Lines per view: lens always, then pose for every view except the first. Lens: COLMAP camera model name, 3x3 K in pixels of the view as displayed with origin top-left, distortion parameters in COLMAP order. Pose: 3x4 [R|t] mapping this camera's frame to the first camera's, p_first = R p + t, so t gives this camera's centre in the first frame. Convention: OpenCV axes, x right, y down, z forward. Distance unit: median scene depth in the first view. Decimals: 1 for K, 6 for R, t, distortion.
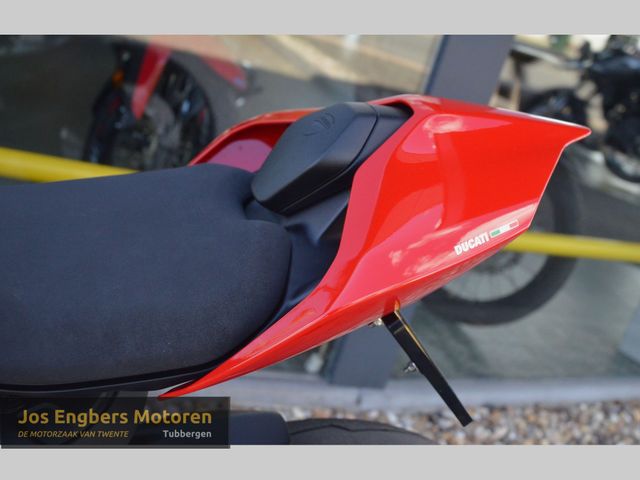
lens RADIAL K [[848.0, 0, 330.5], [0, 848.0, 243.3], [0, 0, 1]] dist [0.024974, 0.609584]
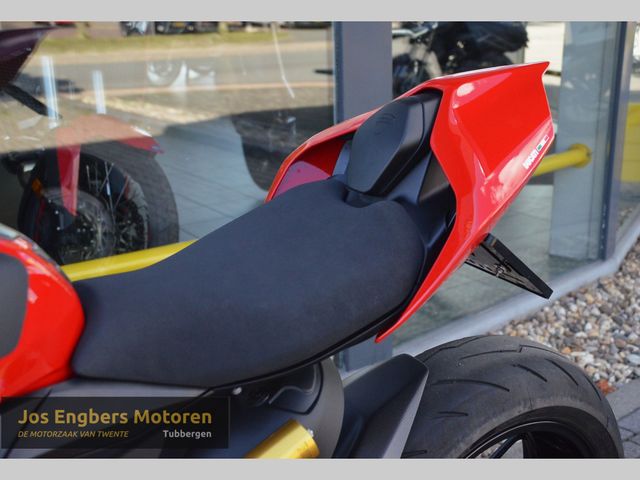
lens RADIAL K [[848.0, 0, 330.5], [0, 848.0, 243.3], [0, 0, 1]] dist [0.024974, 0.609584]
pose [[0.918857, -0.370154, 0.136700, -0.092681], [0.373281, 0.927713, 0.002959, 0.000449], [-0.127914, 0.048309, 0.990608, -0.084986]]
